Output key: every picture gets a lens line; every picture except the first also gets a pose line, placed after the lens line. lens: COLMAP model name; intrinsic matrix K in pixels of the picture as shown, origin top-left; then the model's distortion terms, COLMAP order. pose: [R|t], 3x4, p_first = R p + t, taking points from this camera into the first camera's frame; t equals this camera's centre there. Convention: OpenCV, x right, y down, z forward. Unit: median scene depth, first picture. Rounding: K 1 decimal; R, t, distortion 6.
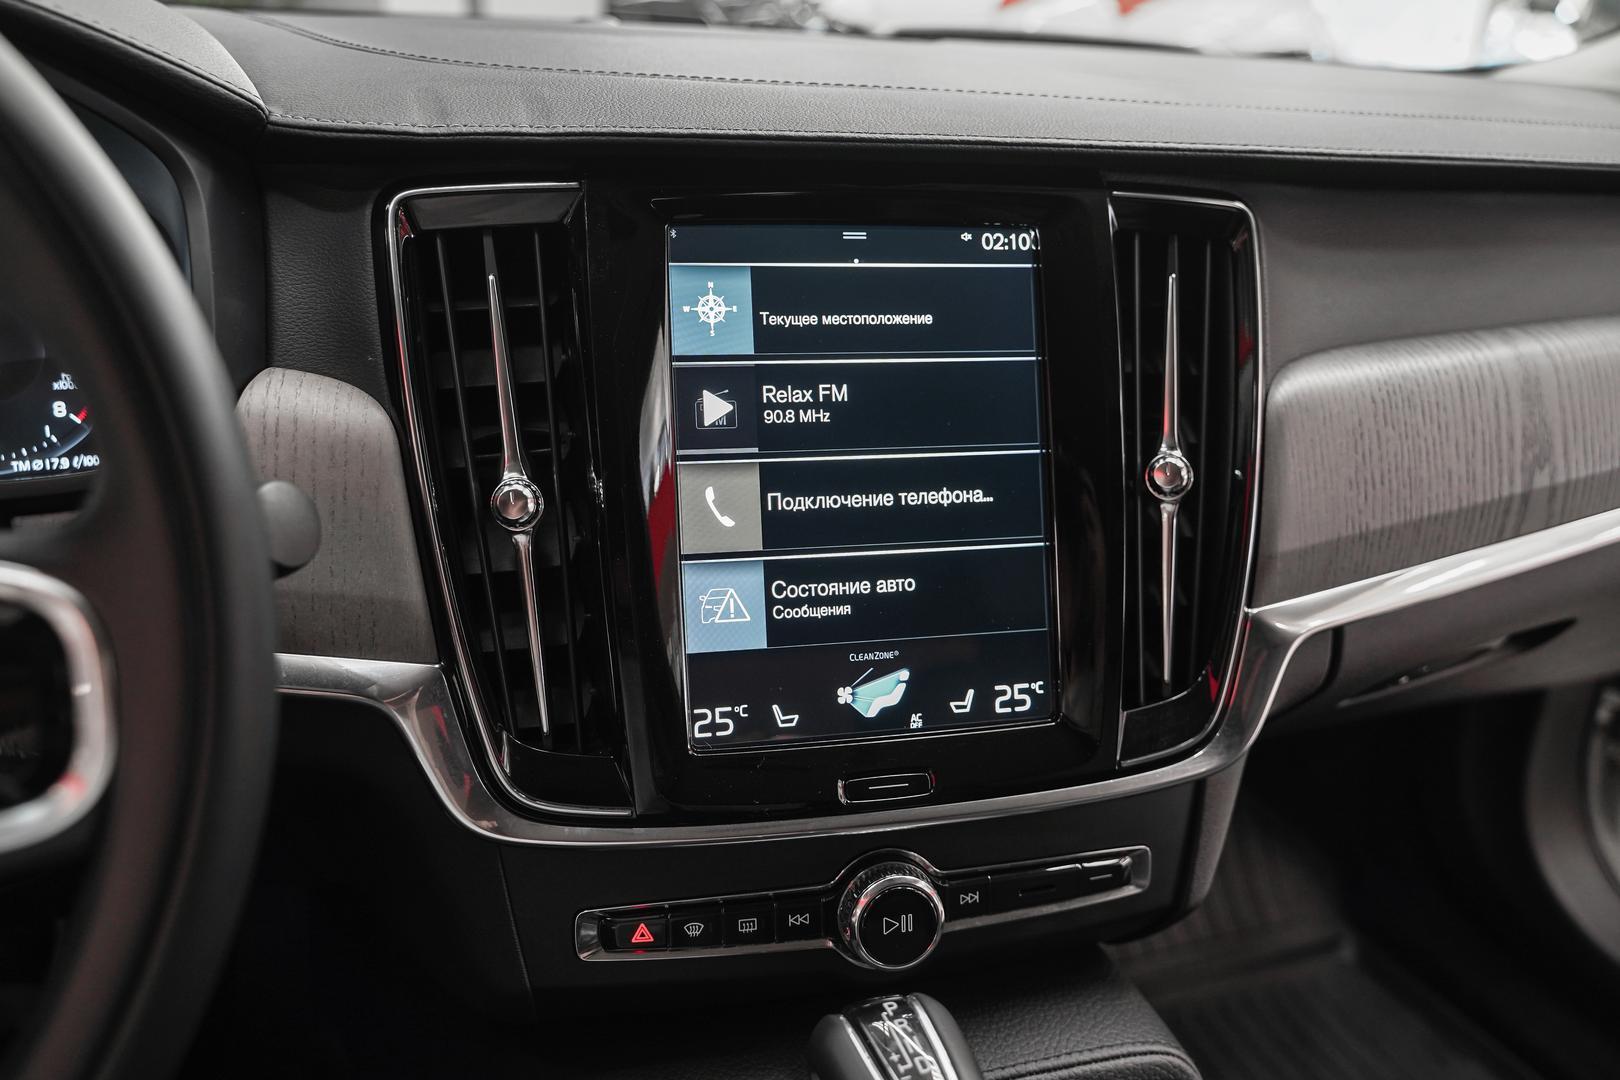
lens RADIAL K [[1319.2, 0, 810.1], [0, 1319.2, 522.8], [0, 0, 1]] dist [-0.009102, 0.004627]
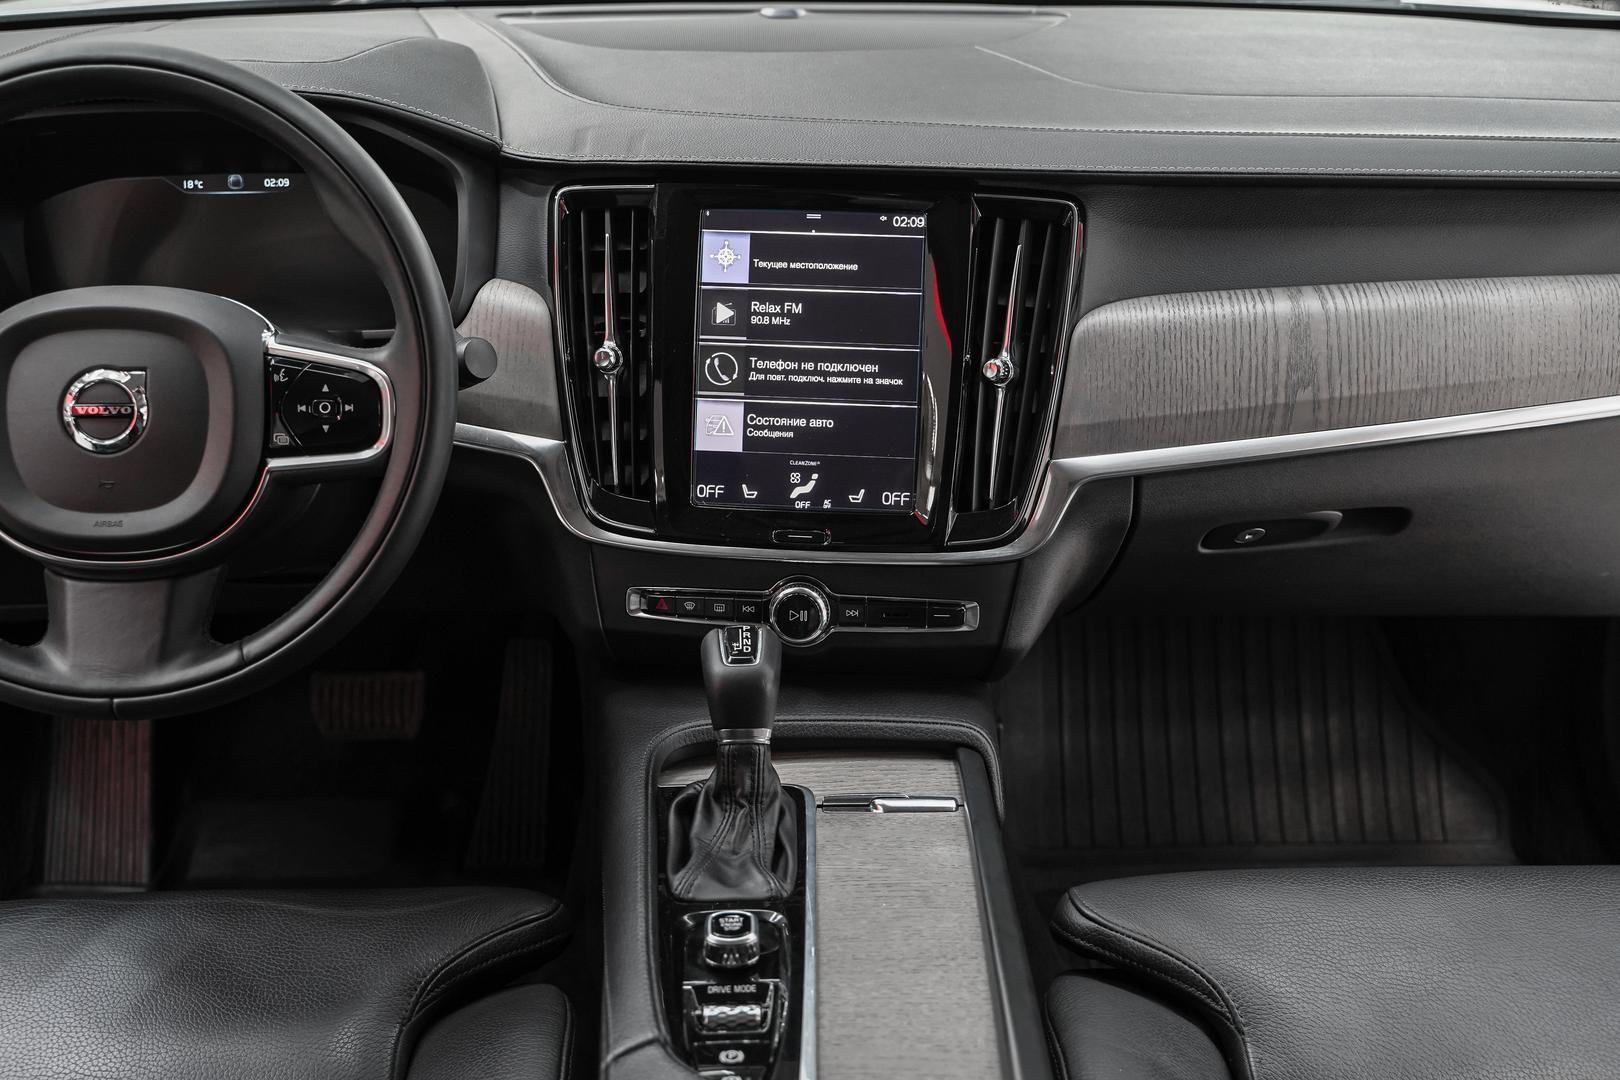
lens RADIAL K [[1949.1, 0, 810.0], [0, 1949.1, 540.0], [0, 0, 1]] dist [0.003831, -0.024510]
pose [[0.942156, 0.096264, -0.321054, 0.878841], [-0.081429, 0.994910, 0.059353, 0.049442], [0.325133, -0.029777, 0.945199, -1.396725]]
